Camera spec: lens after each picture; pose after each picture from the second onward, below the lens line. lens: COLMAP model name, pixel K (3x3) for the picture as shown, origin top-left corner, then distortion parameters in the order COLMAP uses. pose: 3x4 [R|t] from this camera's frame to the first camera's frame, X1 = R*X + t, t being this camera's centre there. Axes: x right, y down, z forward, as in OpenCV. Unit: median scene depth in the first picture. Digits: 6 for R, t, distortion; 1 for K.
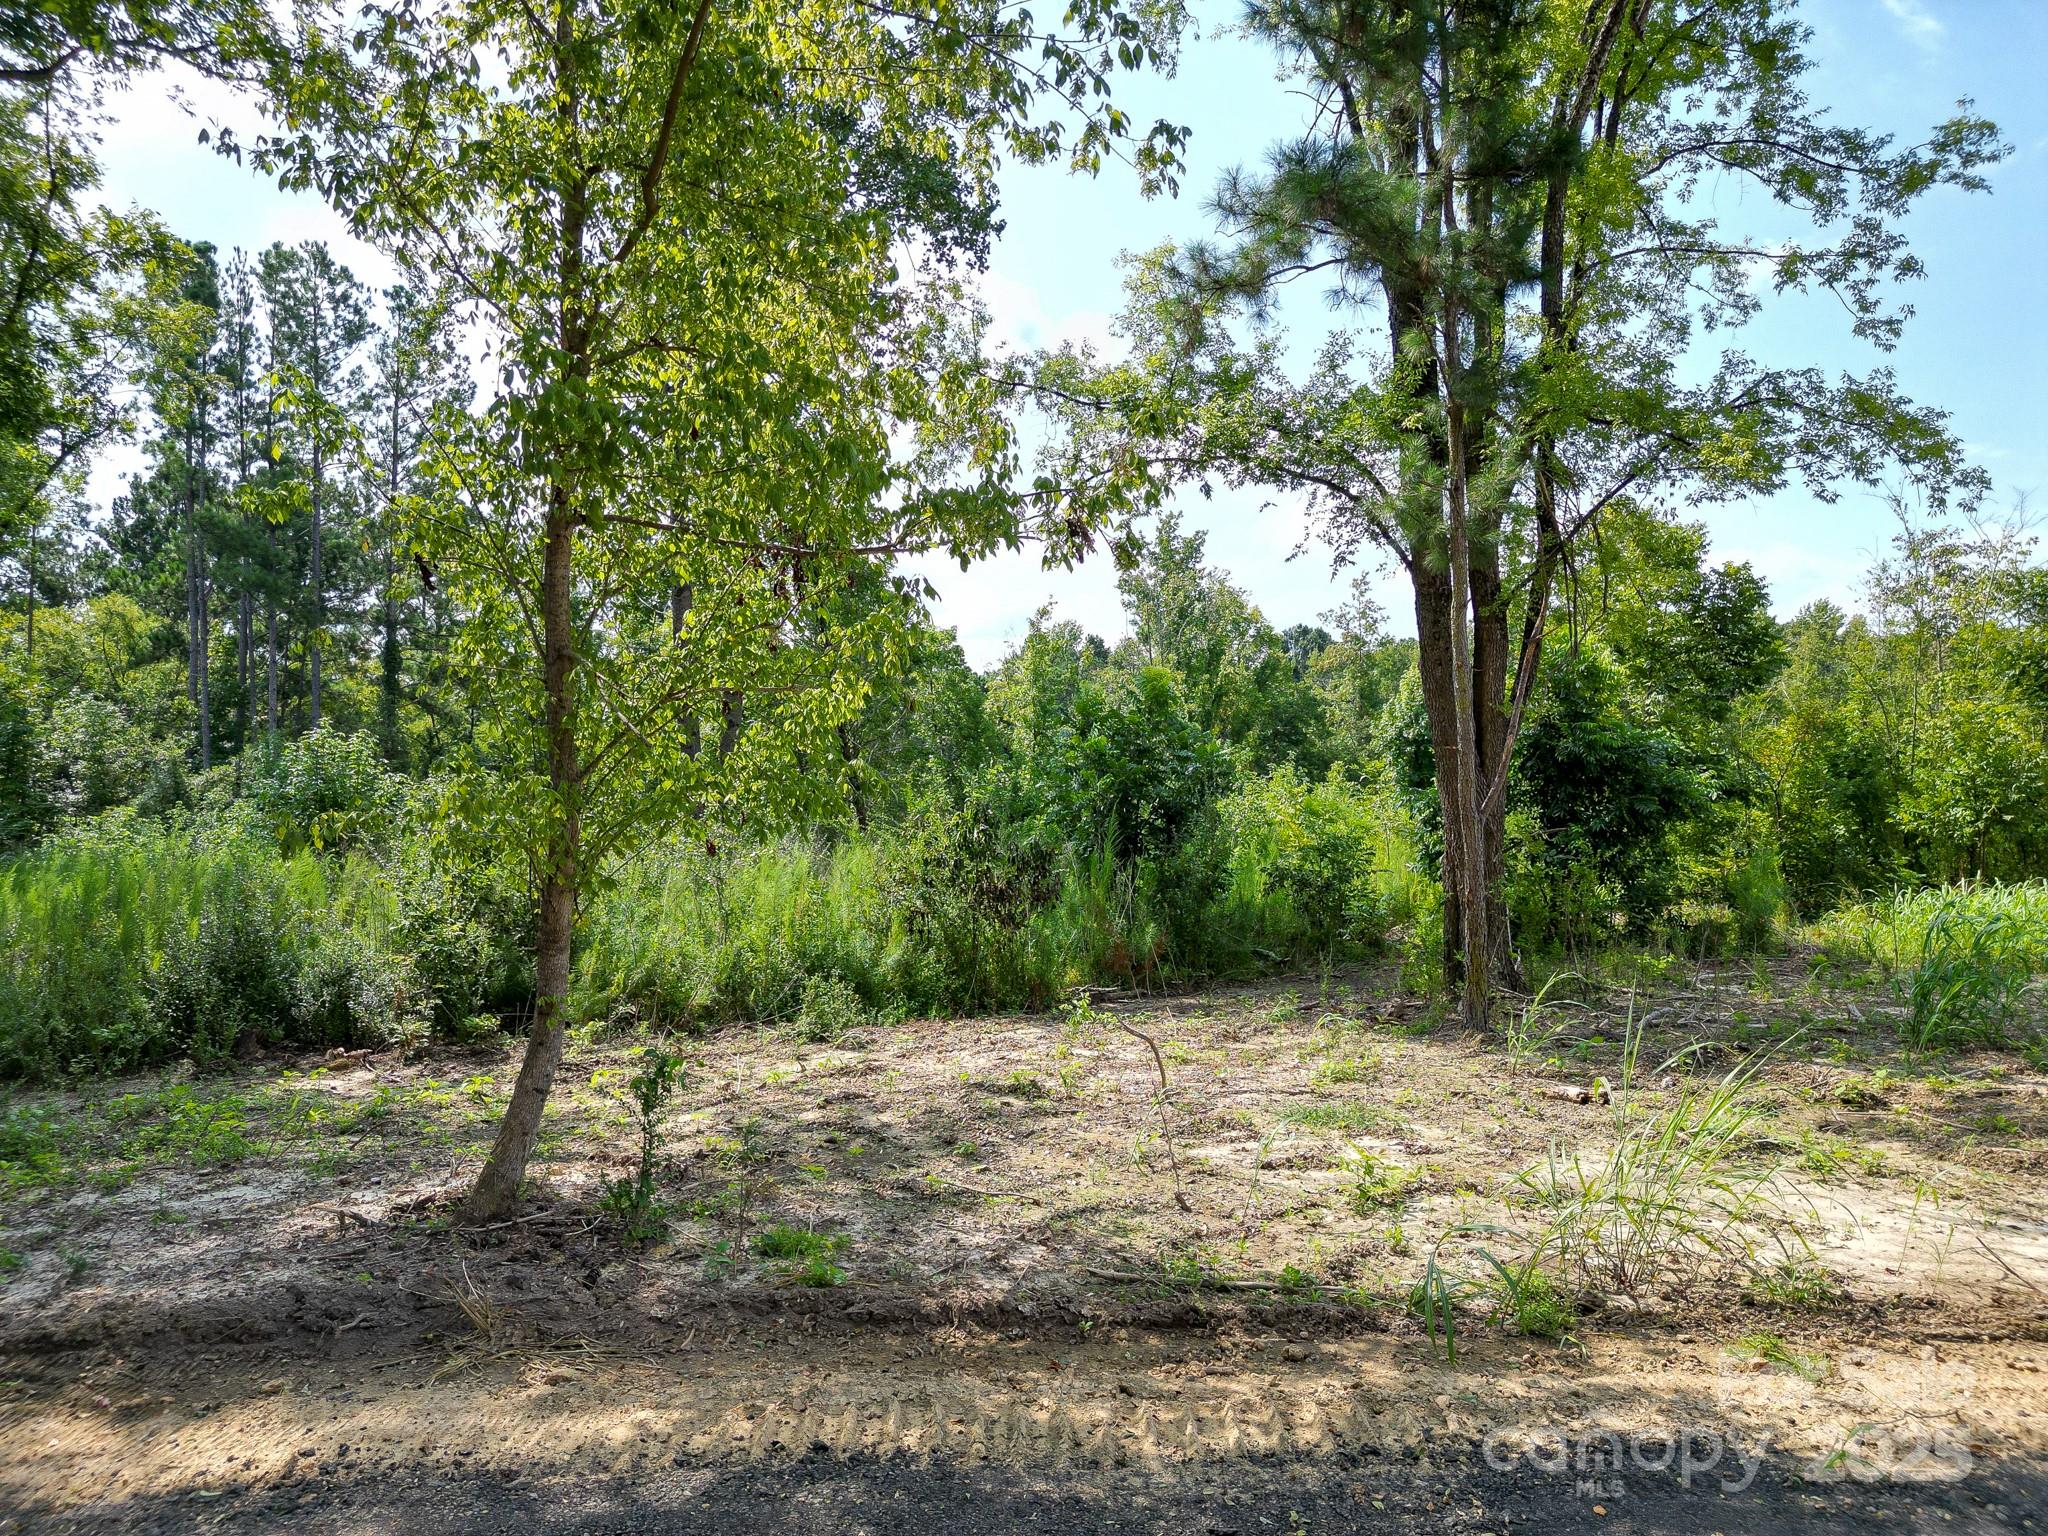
lens RADIAL K [[1435.4, 0, 1020.3], [0, 1435.4, 766.3], [0, 0, 1]] dist [0.064301, -0.052056]
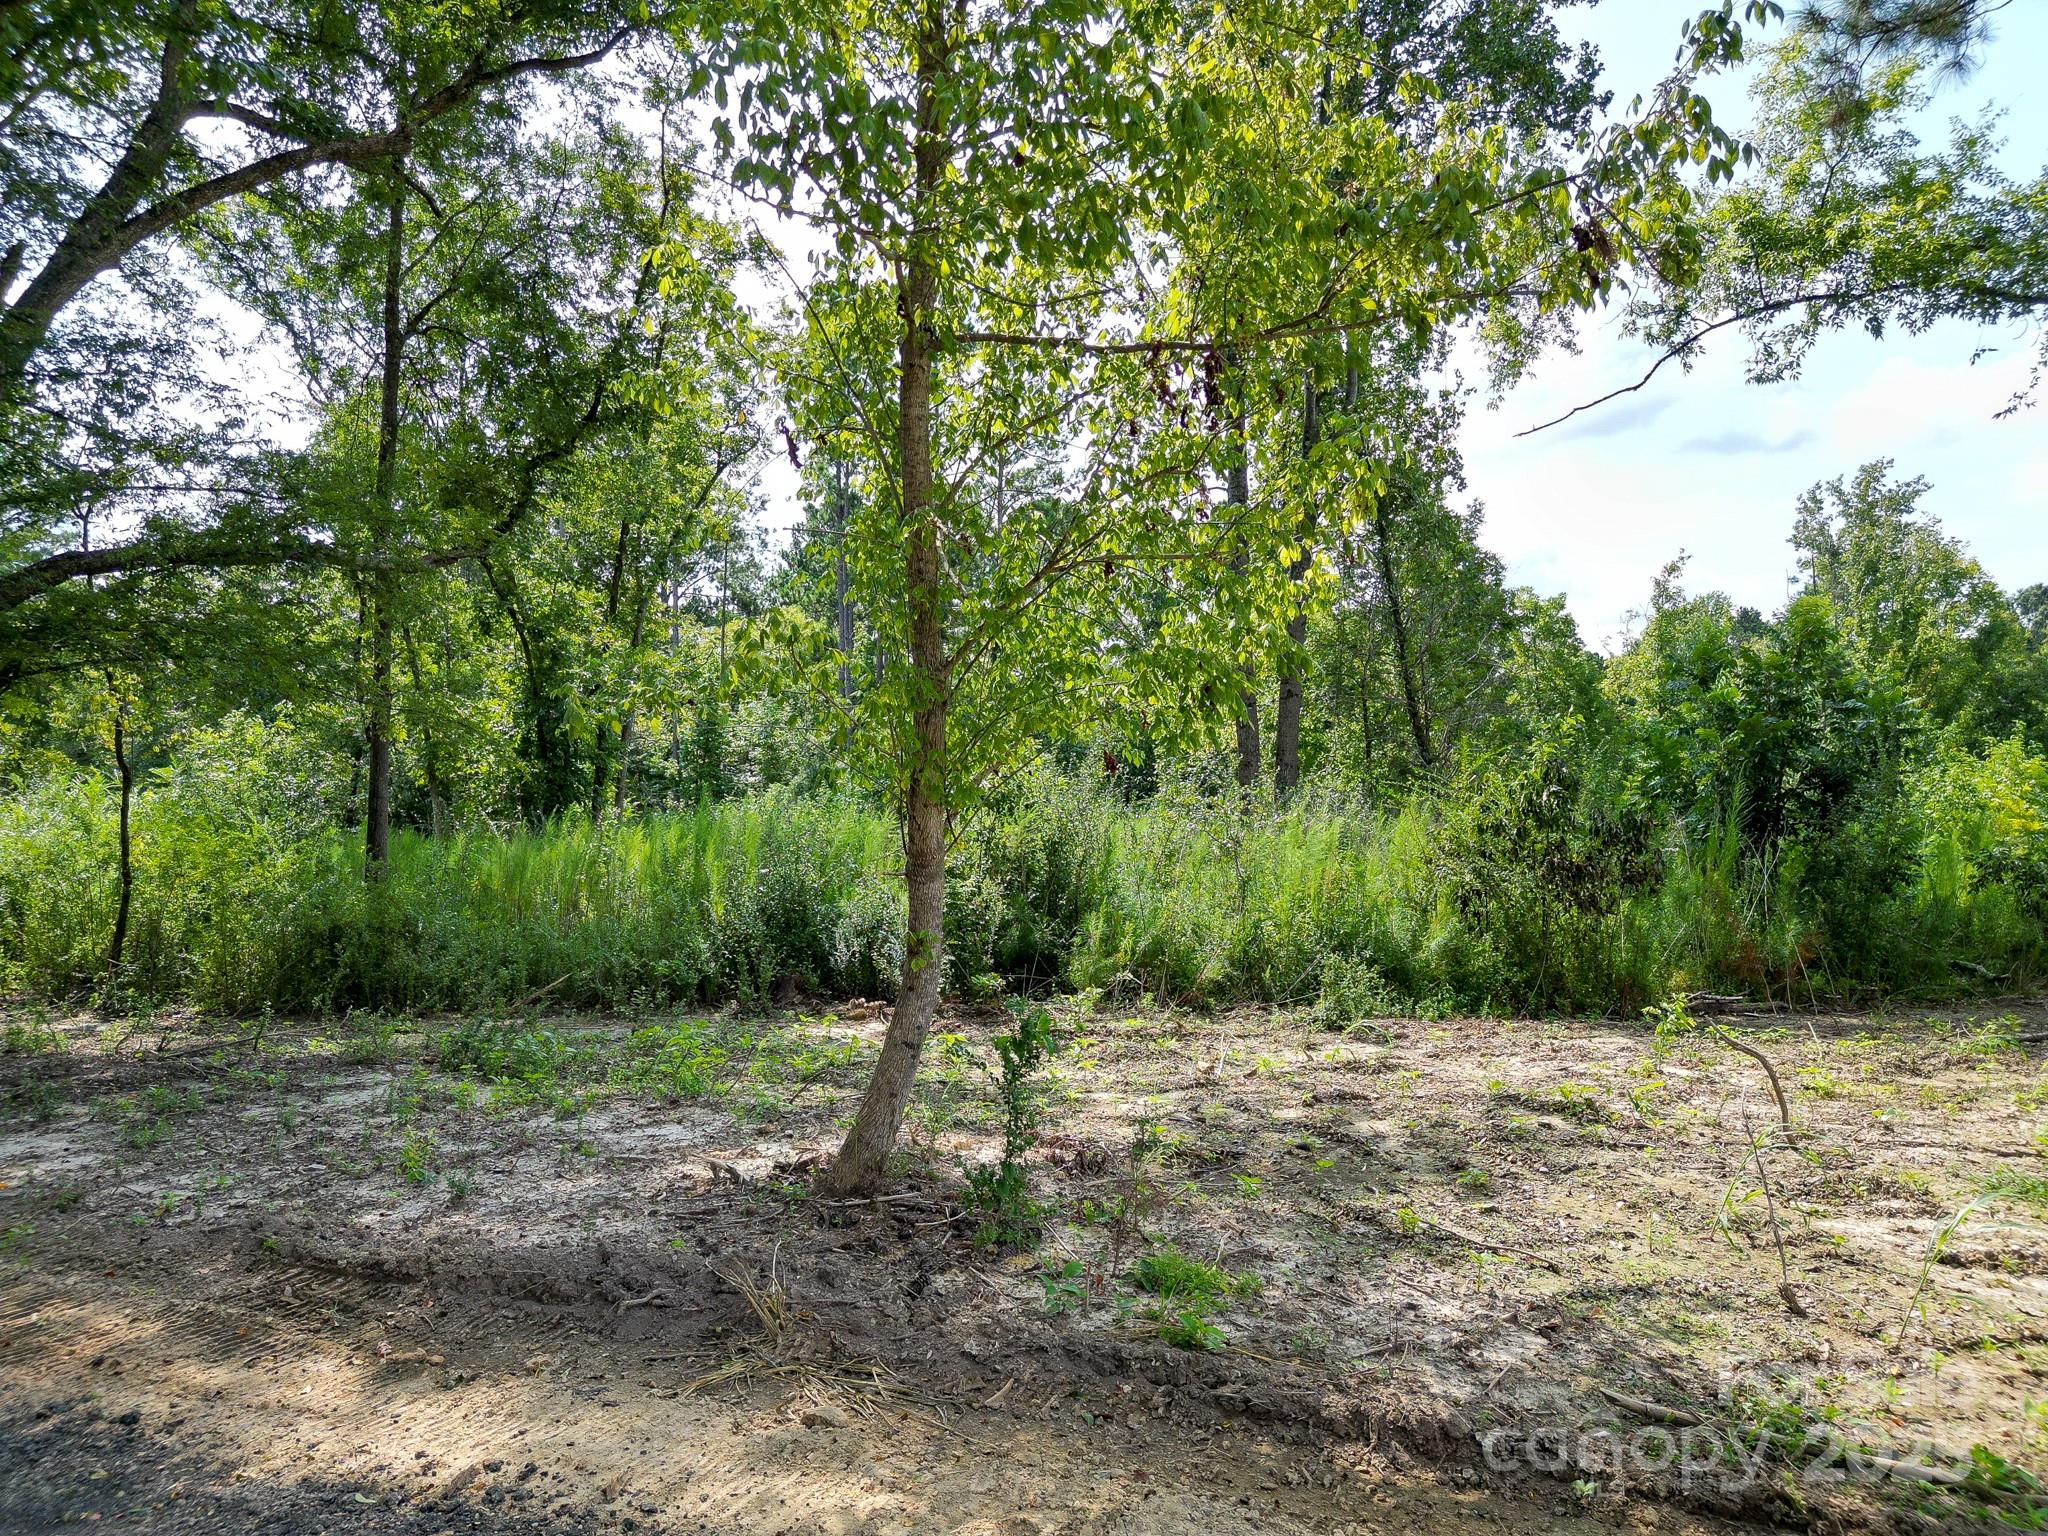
lens RADIAL K [[1435.4, 0, 1020.3], [0, 1435.4, 766.3], [0, 0, 1]] dist [0.064301, -0.052056]
pose [[0.915218, 0.000113, -0.402958, 0.031003], [0.000850, 0.999997, 0.002210, 0.030561], [0.402958, -0.002365, 0.915216, 0.133766]]
